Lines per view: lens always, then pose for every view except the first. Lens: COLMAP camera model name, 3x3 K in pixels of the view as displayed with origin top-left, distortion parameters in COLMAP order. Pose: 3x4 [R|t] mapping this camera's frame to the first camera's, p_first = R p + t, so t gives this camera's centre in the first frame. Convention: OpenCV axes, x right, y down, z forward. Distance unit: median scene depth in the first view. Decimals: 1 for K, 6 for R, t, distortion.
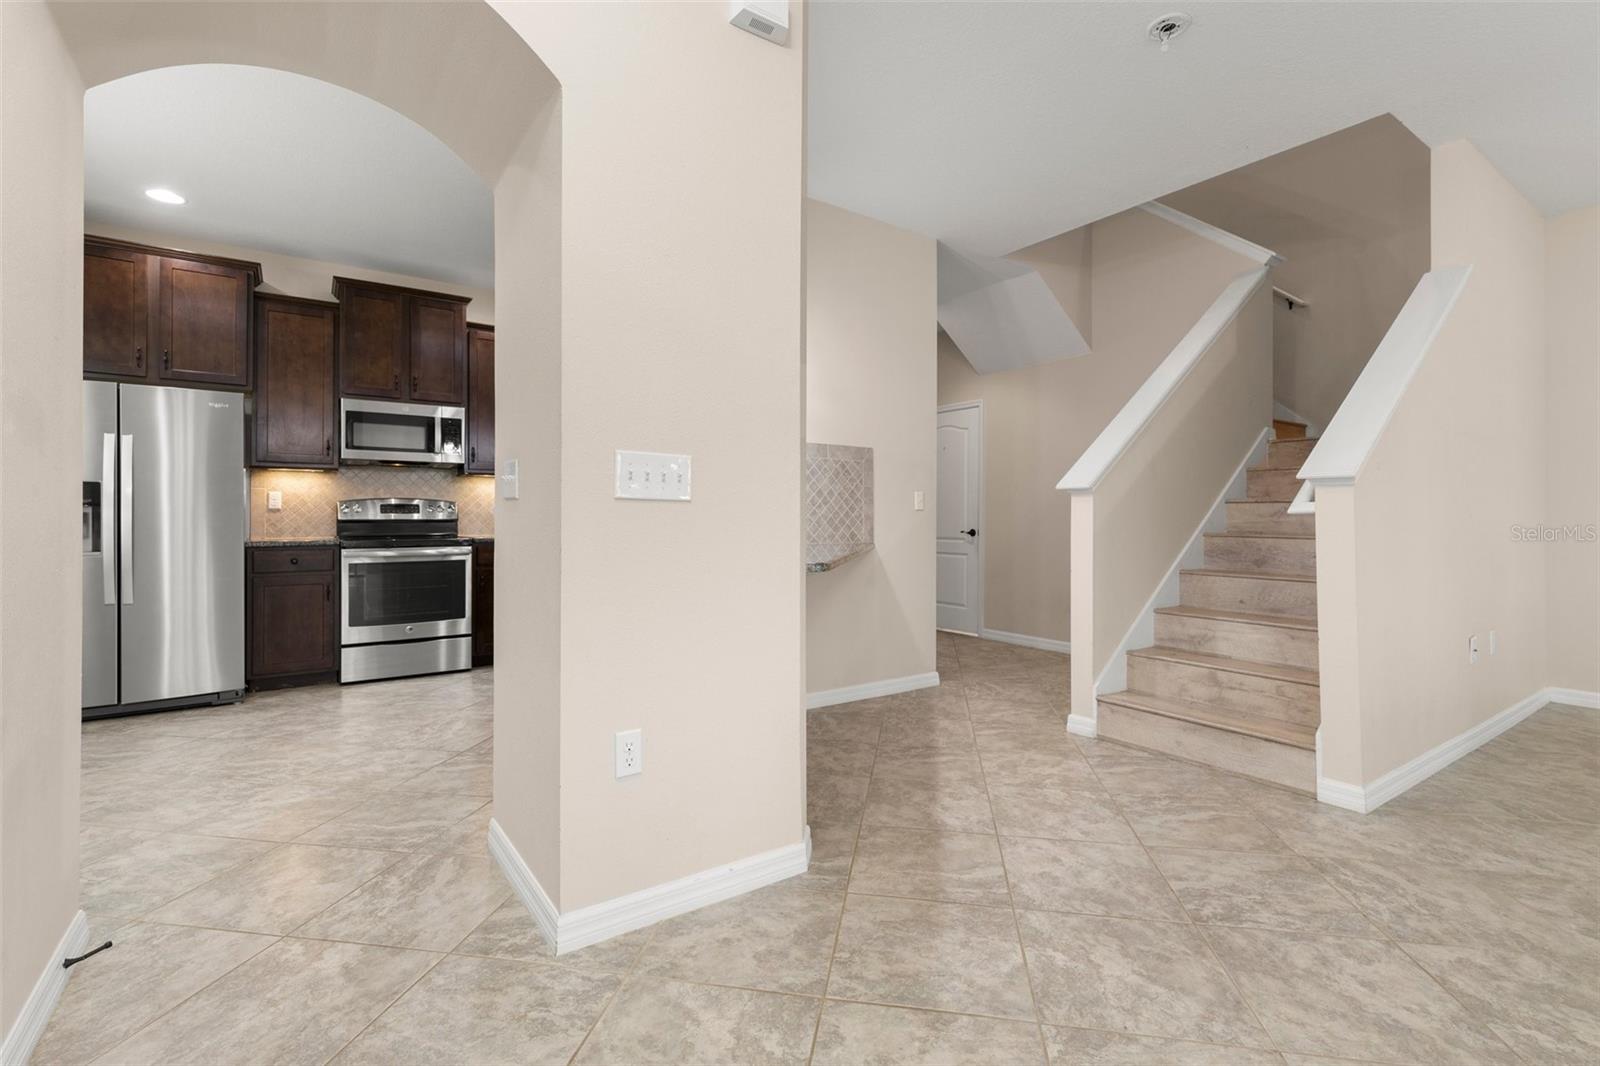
lens RADIAL K [[717.8, 0, 799.8], [0, 717.8, 513.0], [0, 0, 1]] dist [0.008156, -0.001040]
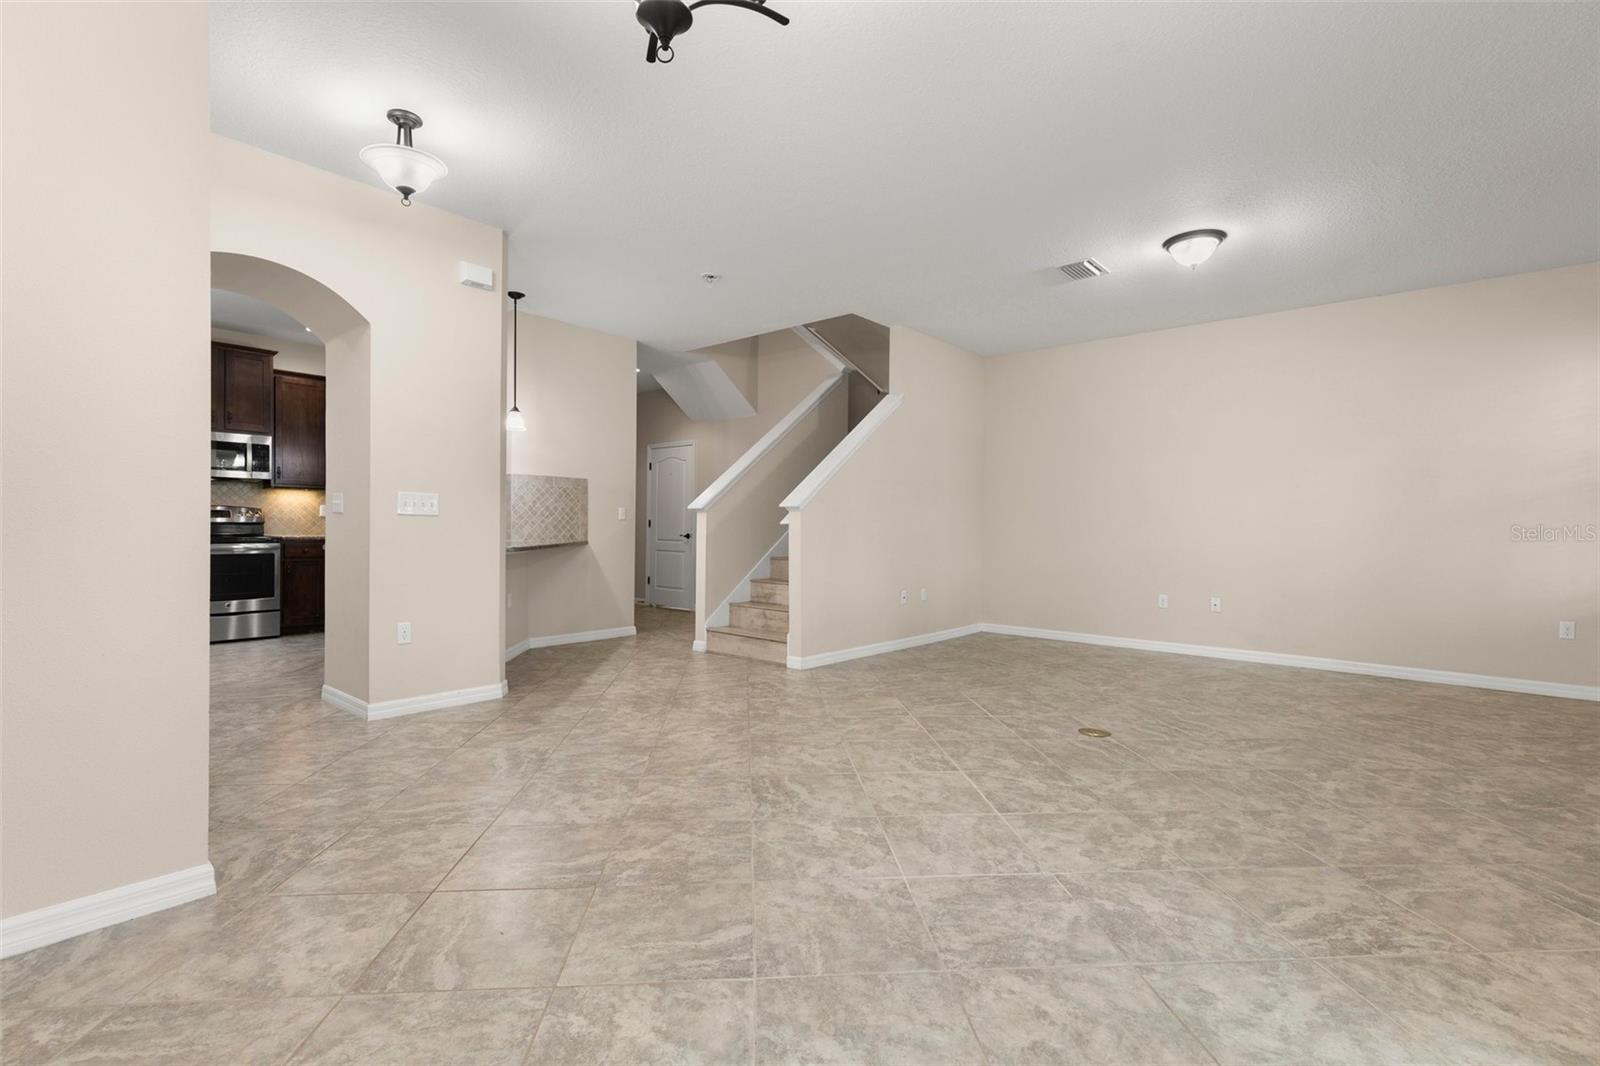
lens RADIAL K [[717.8, 0, 797.4], [0, 717.8, 531.9], [0, 0, 1]] dist [0.008156, -0.001040]
pose [[0.969269, 0.007657, 0.245883, 0.199033], [-0.011727, 0.999817, 0.015095, -0.007211], [-0.245722, -0.017514, 0.969182, -0.737065]]
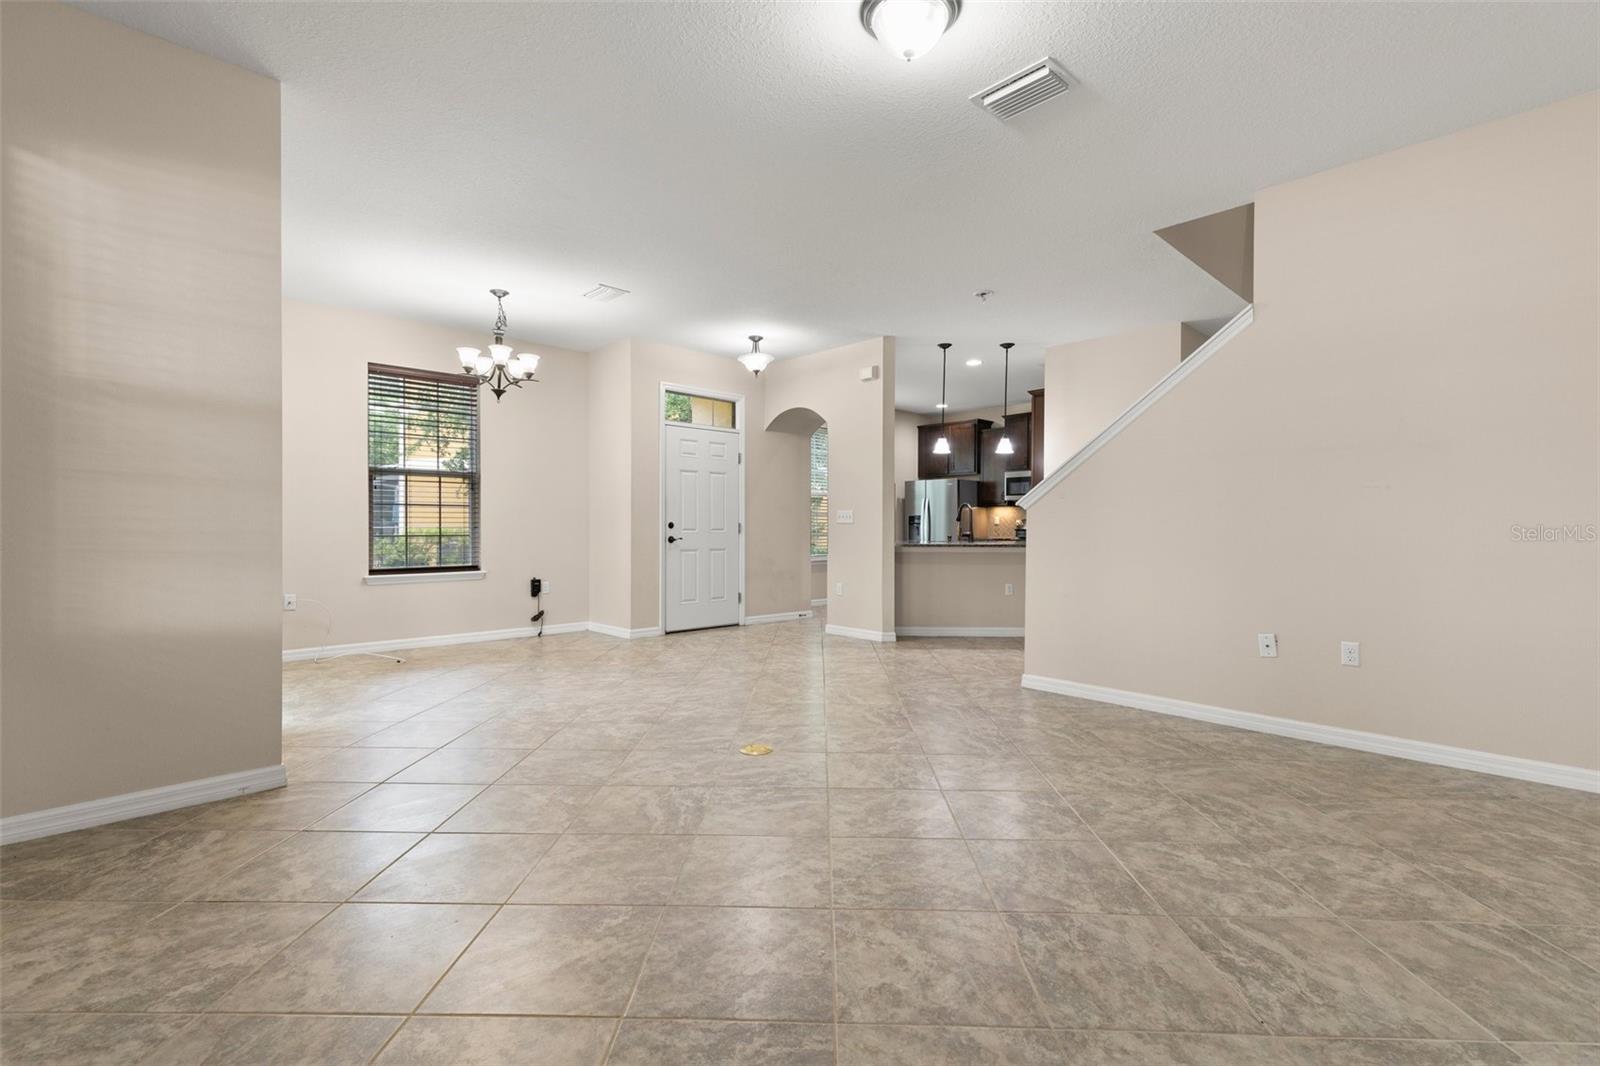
lens RADIAL K [[717.8, 0, 800.2], [0, 717.8, 530.7], [0, 0, 1]] dist [0.008156, -0.001040]
pose [[0.147244, 0.002212, -0.989098, 1.895160], [0.007288, 0.999968, 0.003321, 0.004707], [0.989073, -0.007697, 0.147223, 0.127532]]
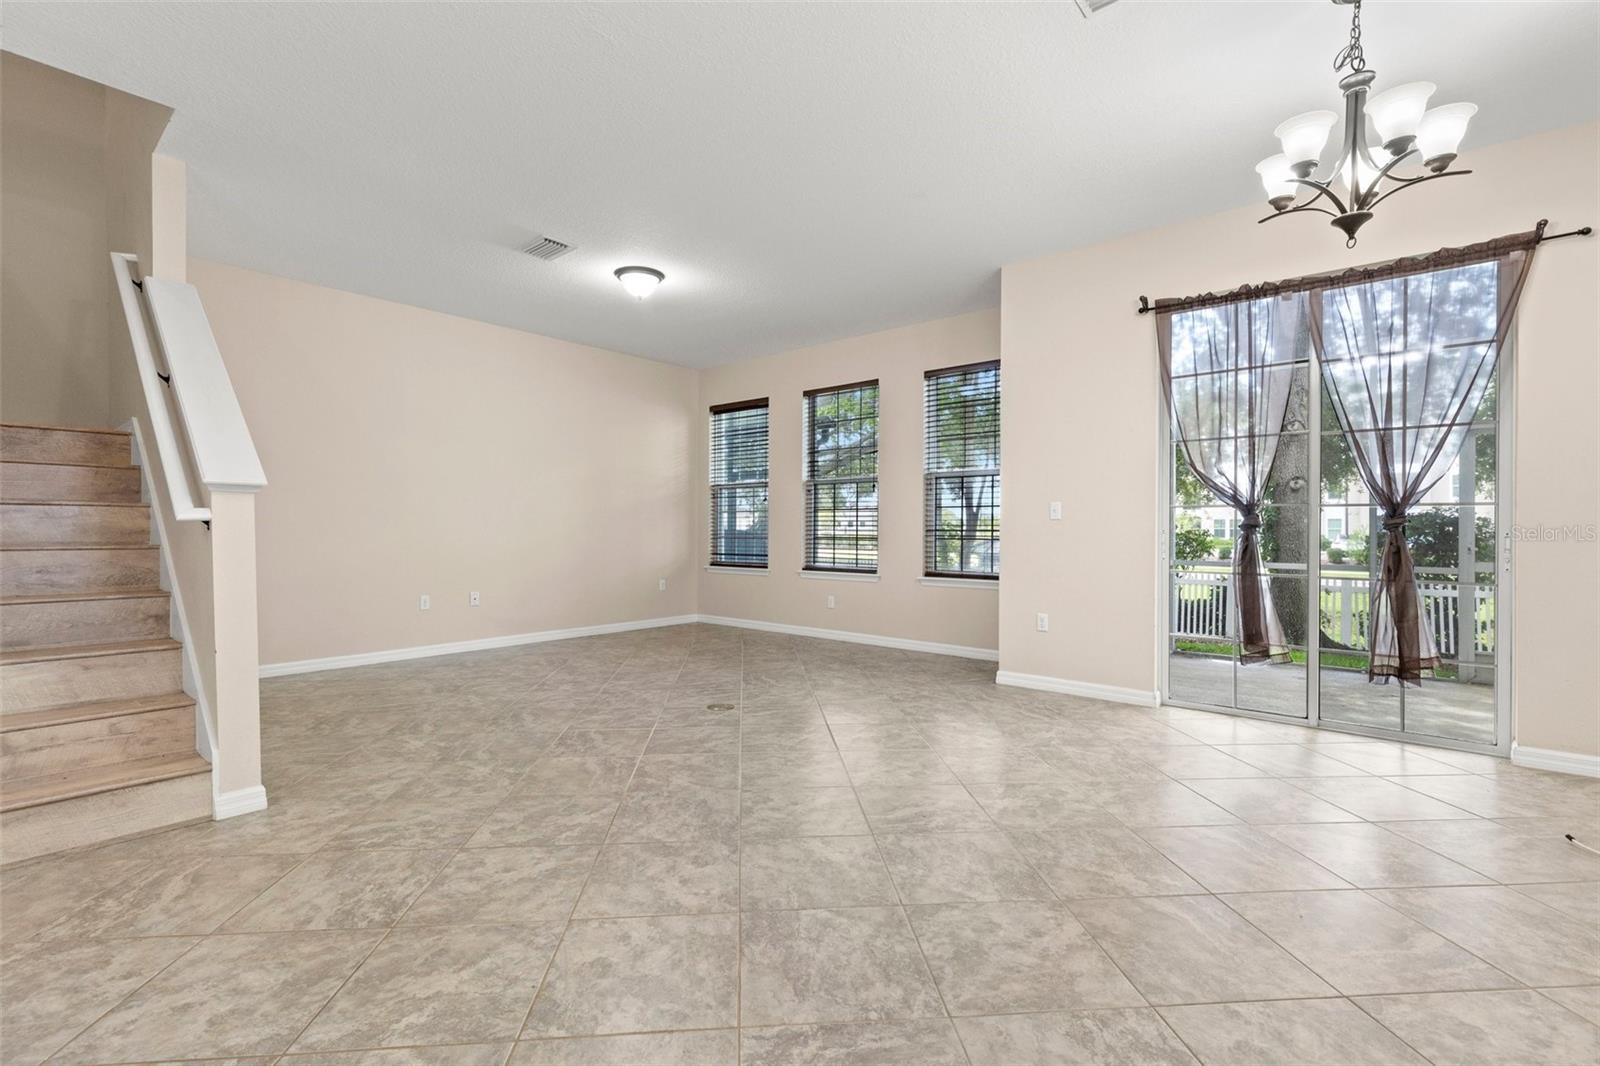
lens RADIAL K [[717.8, 0, 800.0], [0, 717.8, 529.7], [0, 0, 1]] dist [0.008156, -0.001040]
pose [[-0.250505, -0.004085, 0.968107, -0.316705], [-0.012287, 0.999924, 0.001039, 0.001589], [-0.968037, -0.011635, -0.250536, 0.389177]]
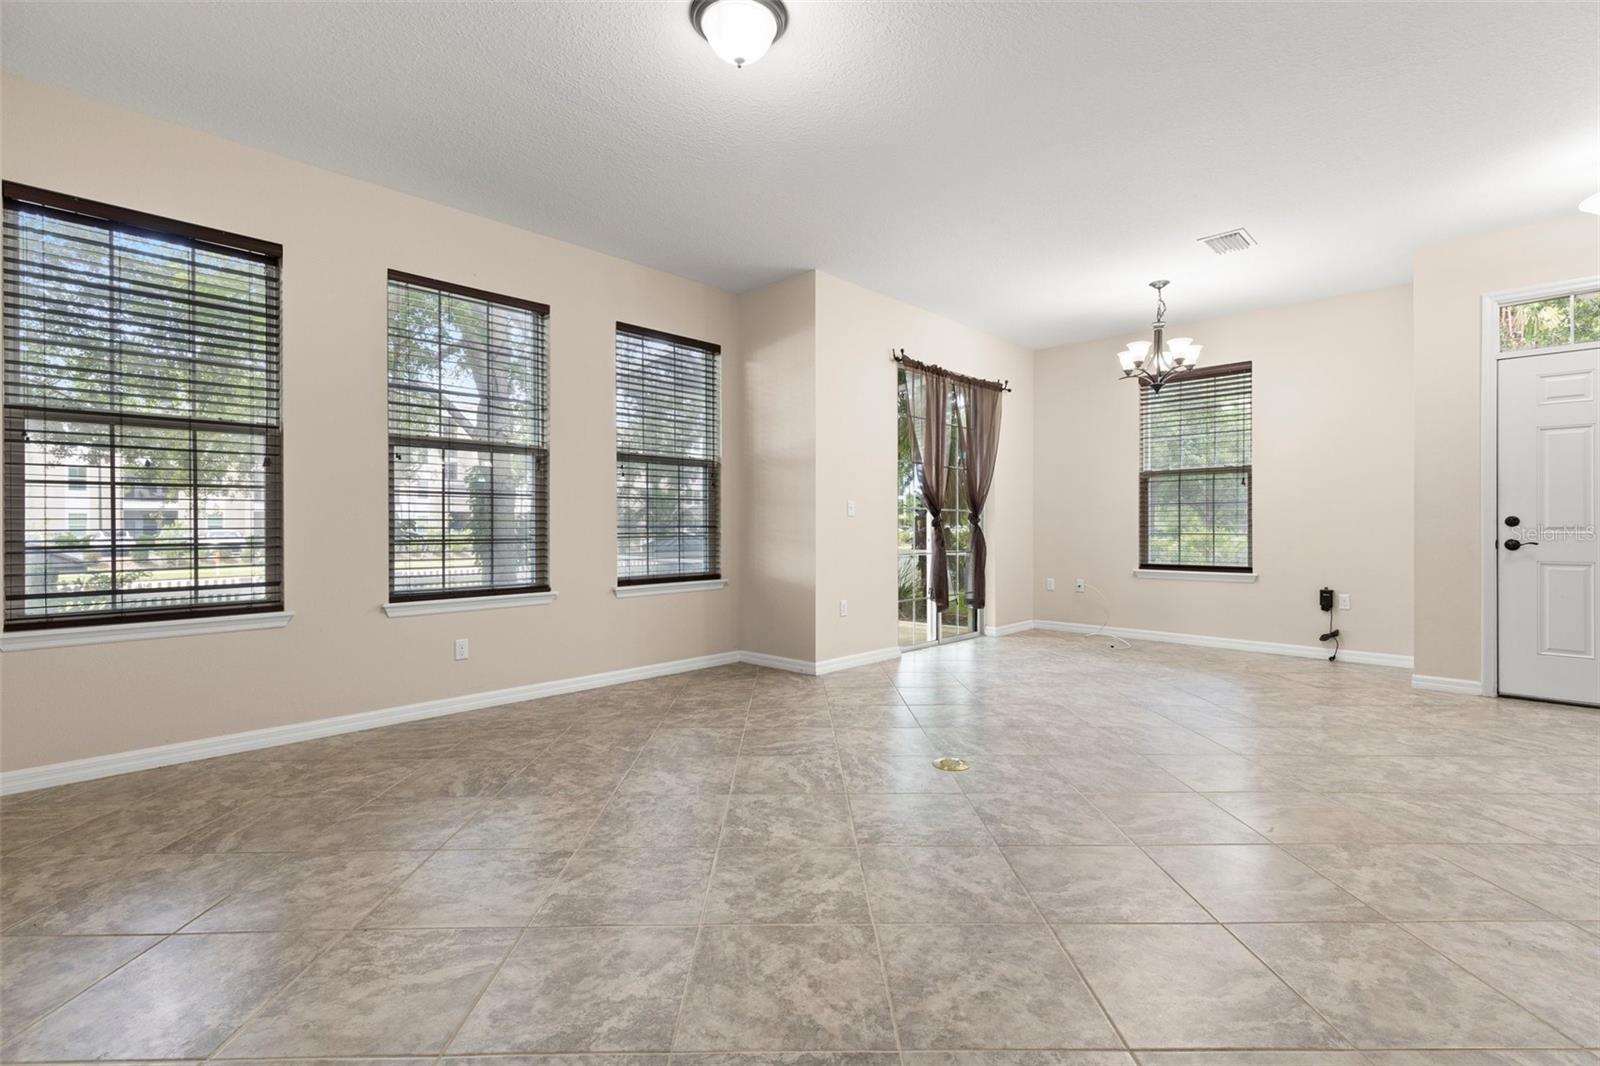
lens RADIAL K [[717.8, 0, 797.6], [0, 717.8, 526.2], [0, 0, 1]] dist [0.008156, -0.001040]
pose [[-0.982556, -0.001041, -0.185964, 1.273346], [0.000483, 0.999967, -0.008147, 0.011809], [0.185966, -0.008095, -0.982523, 1.077631]]
